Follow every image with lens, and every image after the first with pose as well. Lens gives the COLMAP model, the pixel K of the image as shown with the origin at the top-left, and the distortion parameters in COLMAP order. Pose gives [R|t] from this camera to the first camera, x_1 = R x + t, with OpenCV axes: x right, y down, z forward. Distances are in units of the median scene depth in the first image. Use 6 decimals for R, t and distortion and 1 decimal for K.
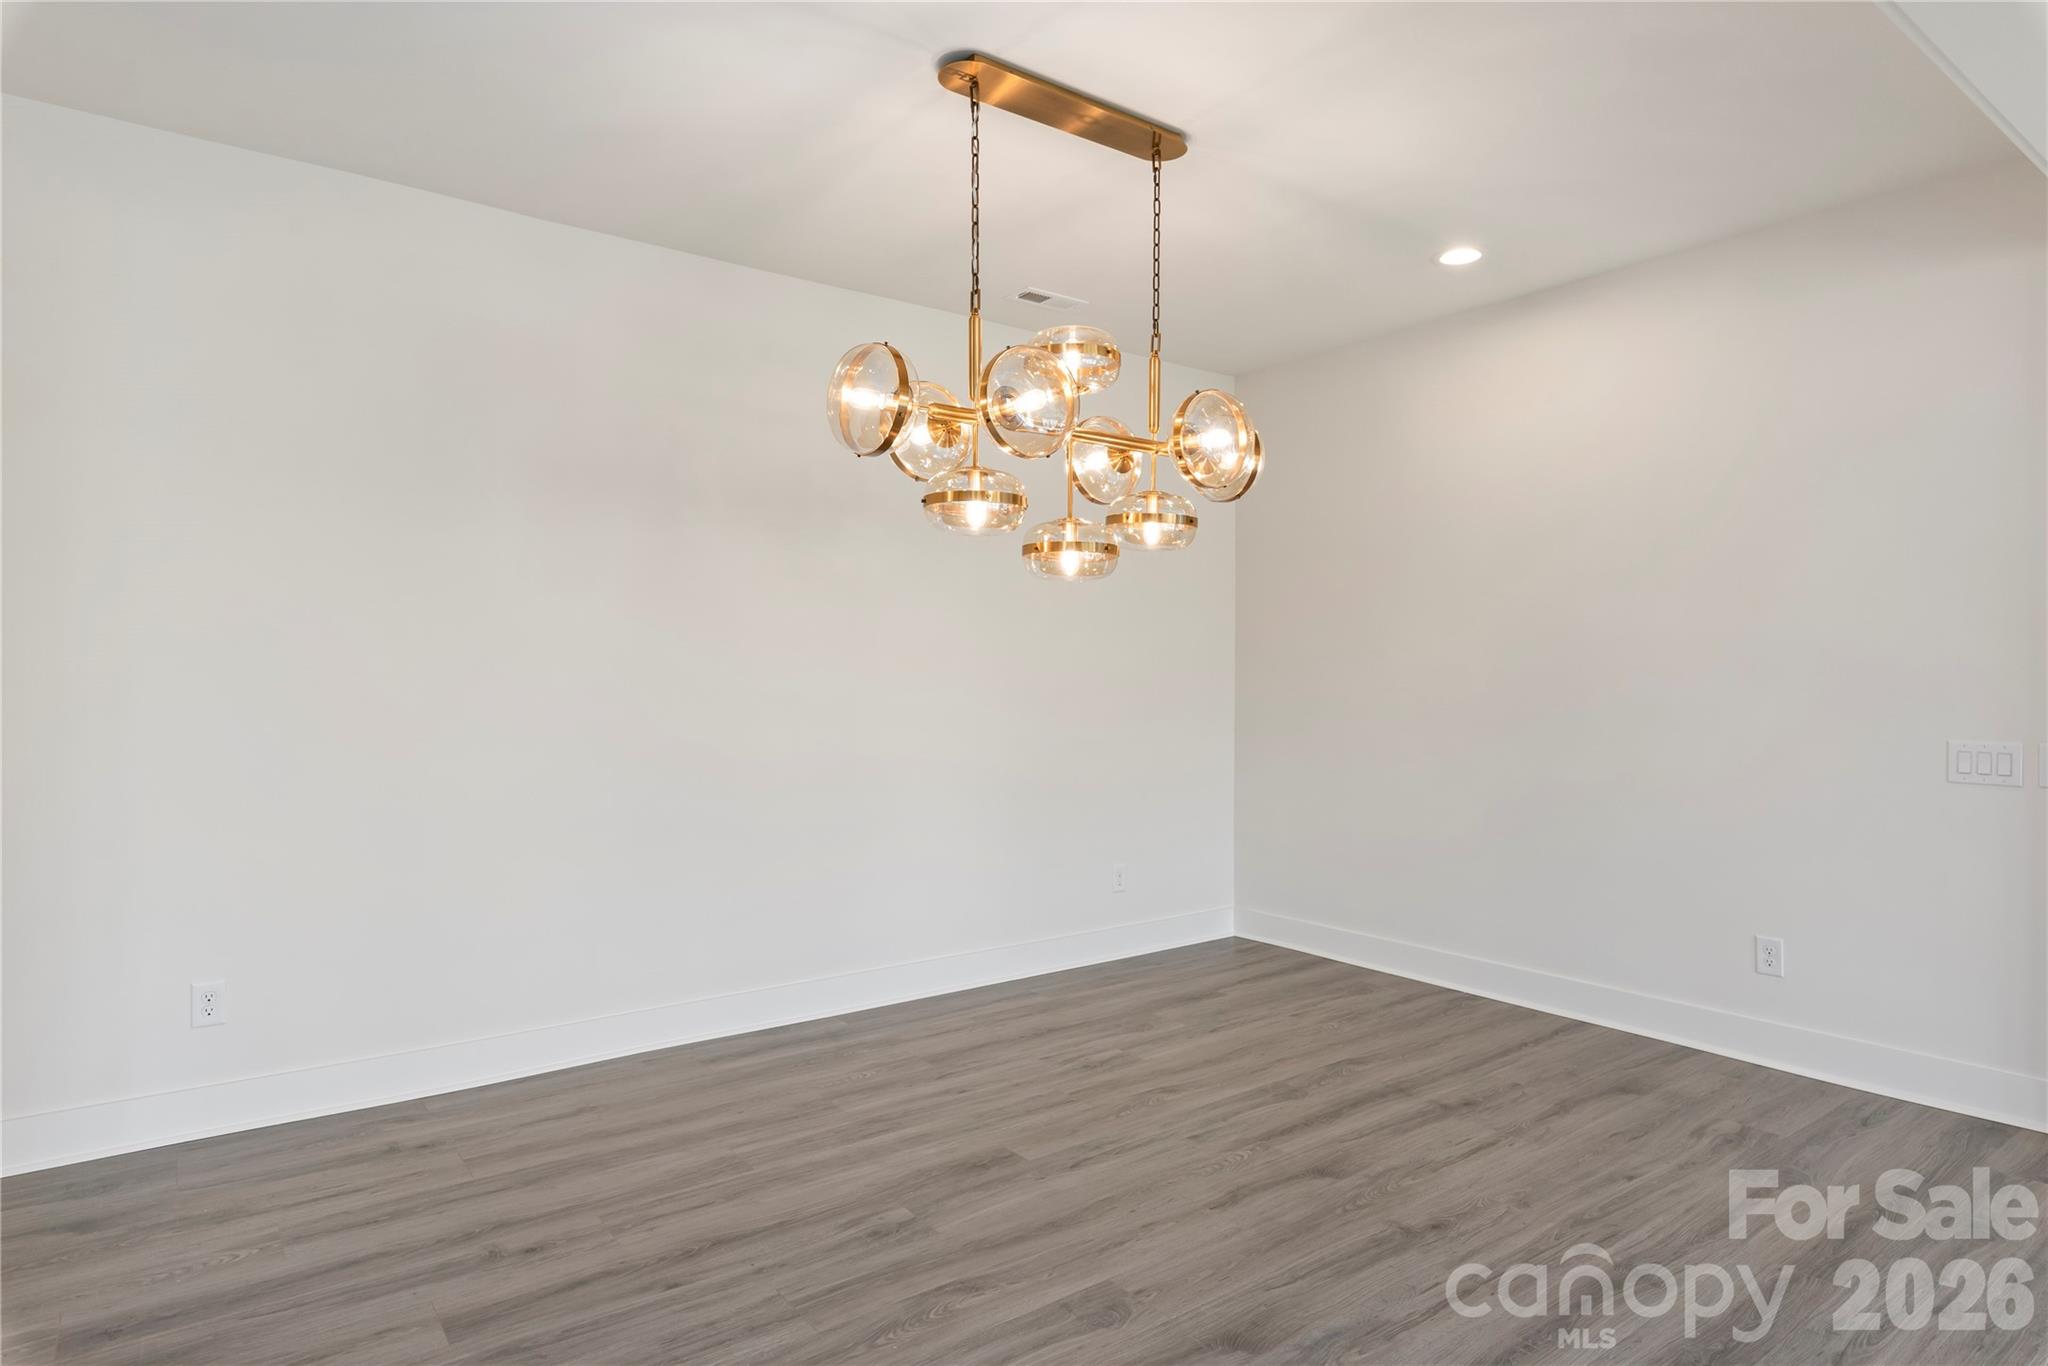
lens RADIAL K [[1158.6, 0, 1032.5], [0, 1158.6, 677.8], [0, 0, 1]] dist [0.002545, -0.001249]
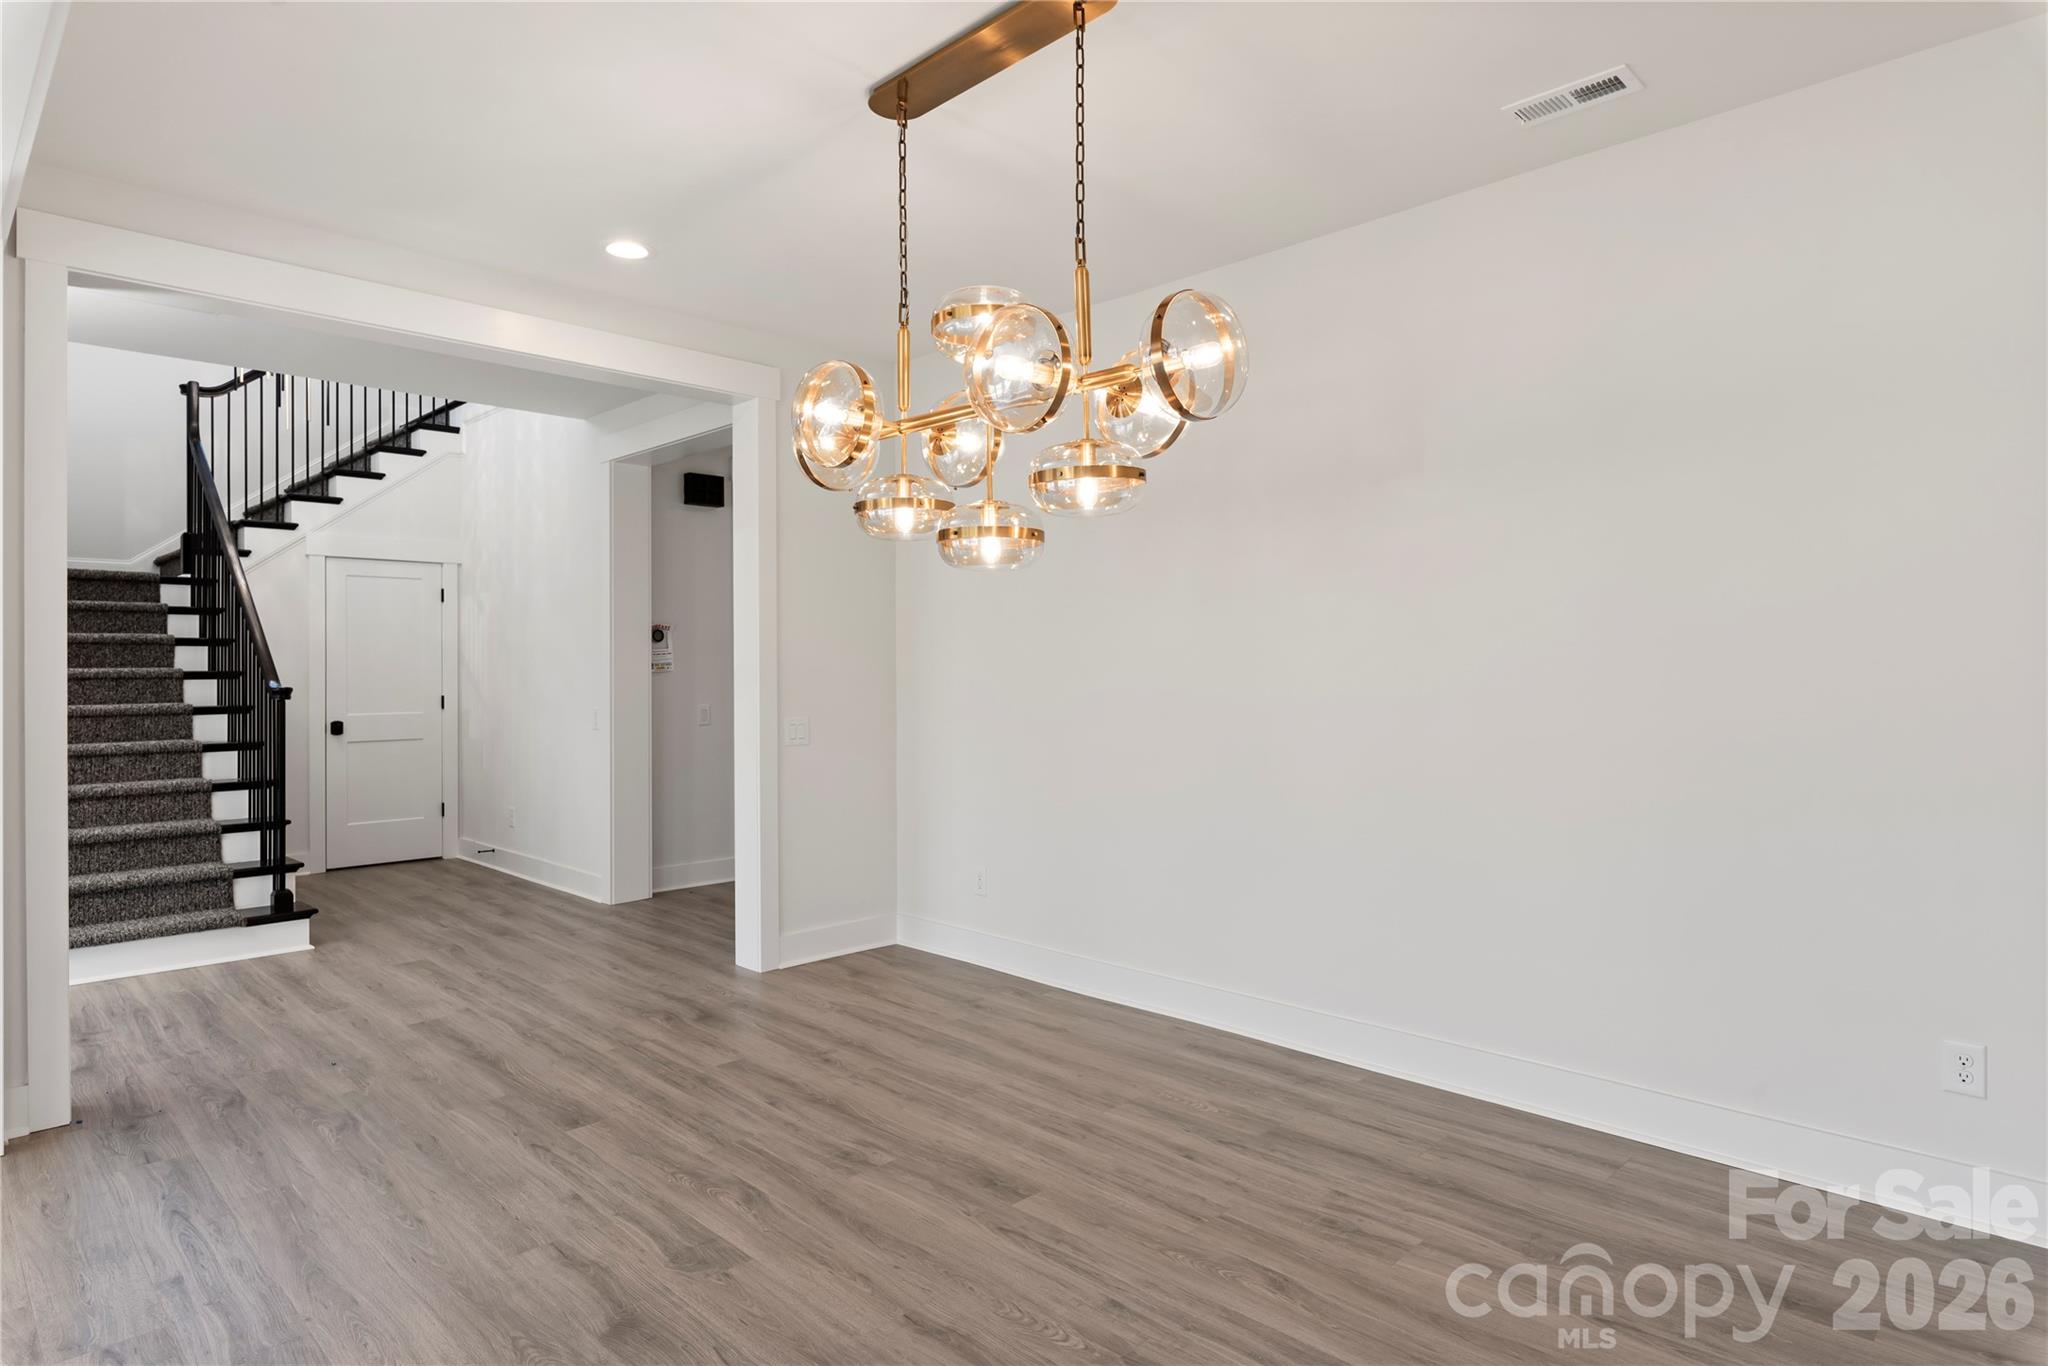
lens RADIAL K [[1158.6, 0, 1014.7], [0, 1158.6, 652.5], [0, 0, 1]] dist [0.002545, -0.001249]
pose [[0.116180, -0.020057, -0.993026, 0.895160], [0.003006, 0.999799, -0.019842, 0.000350], [0.993224, -0.000680, 0.116217, 0.882051]]
